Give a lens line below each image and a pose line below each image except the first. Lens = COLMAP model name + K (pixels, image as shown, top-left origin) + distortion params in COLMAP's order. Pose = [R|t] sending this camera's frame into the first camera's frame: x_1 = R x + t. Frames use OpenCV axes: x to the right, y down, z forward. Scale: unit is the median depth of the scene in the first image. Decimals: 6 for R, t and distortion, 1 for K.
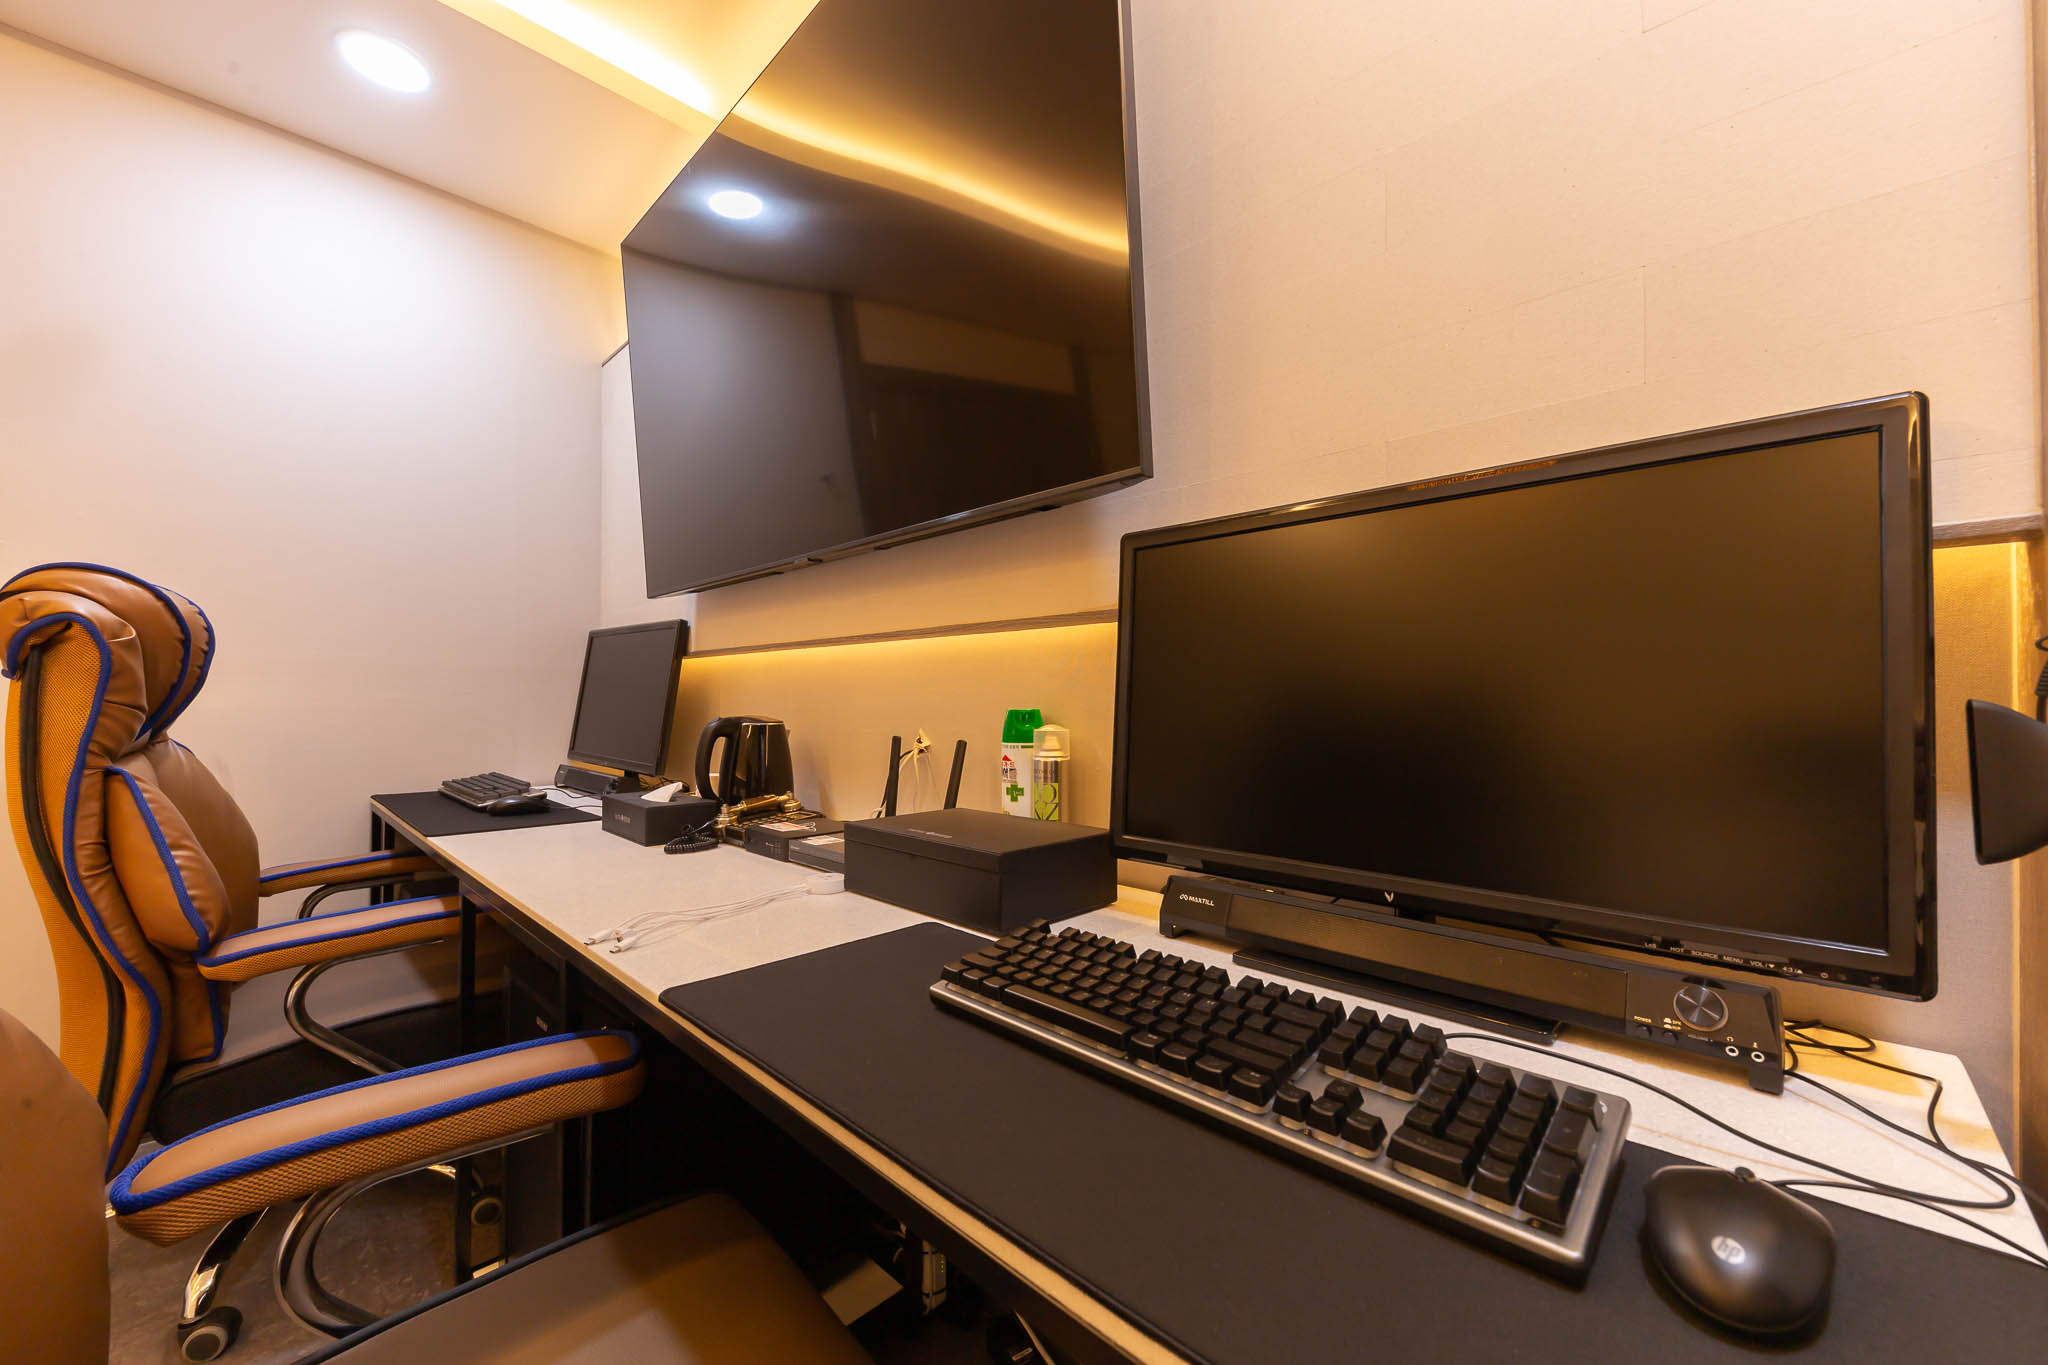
lens RADIAL K [[782.0, 0, 1022.3], [0, 782.0, 691.9], [0, 0, 1]] dist [0.016591, -0.009940]
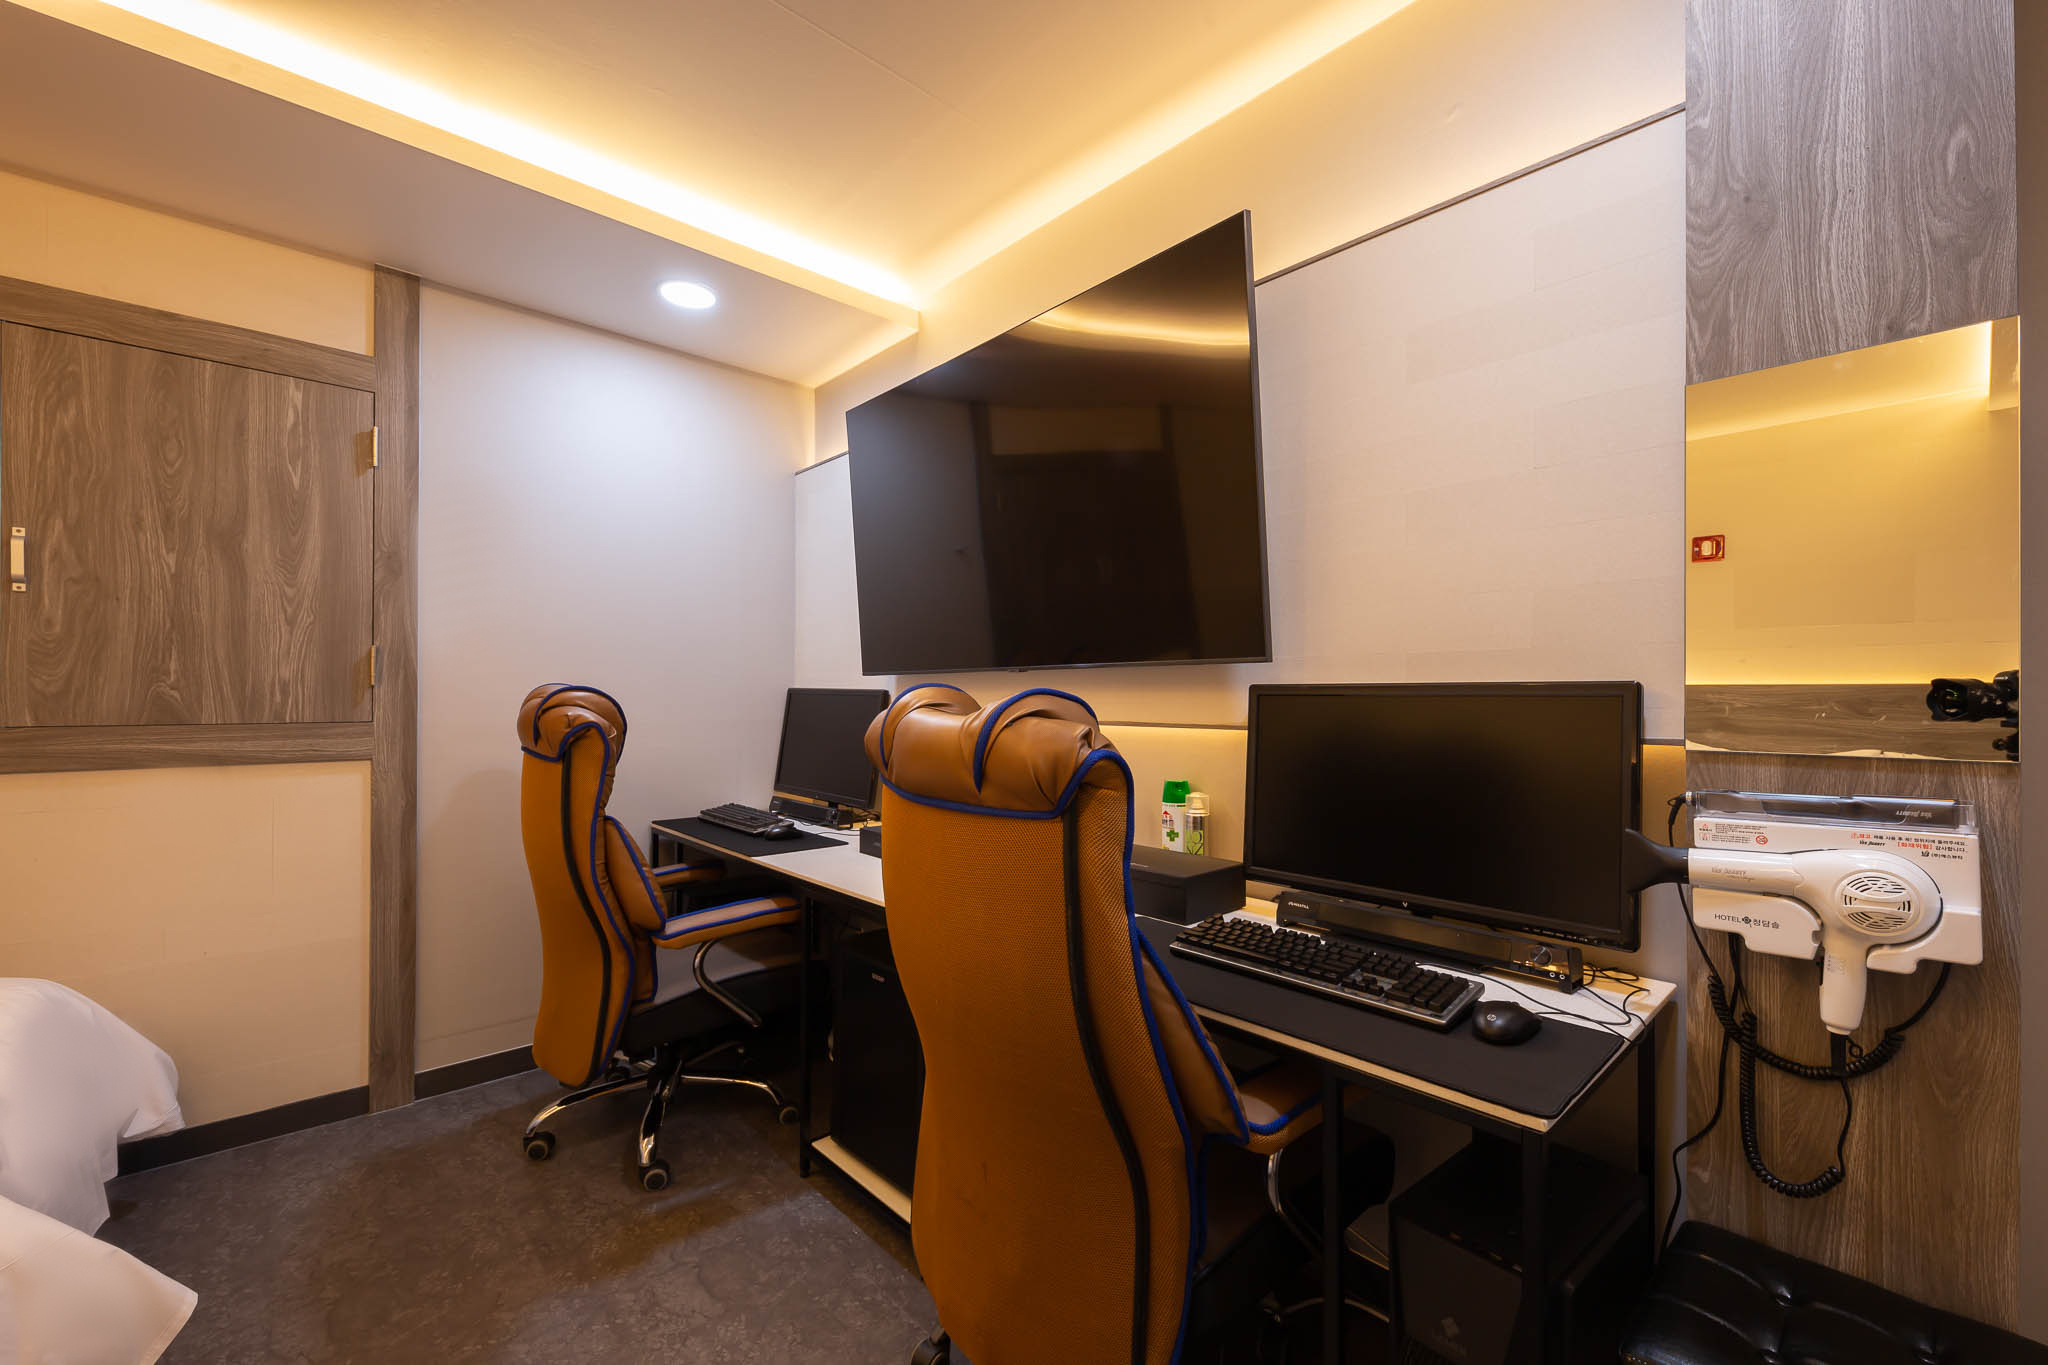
lens RADIAL K [[840.8, 0, 1023.4], [0, 840.8, 692.1], [0, 0, 1]] dist [0.009424, -0.000108]
pose [[0.998409, -0.001135, -0.056382, -0.255531], [0.001469, 0.999982, 0.005876, -0.200920], [0.056374, -0.005950, 0.998392, -0.820505]]
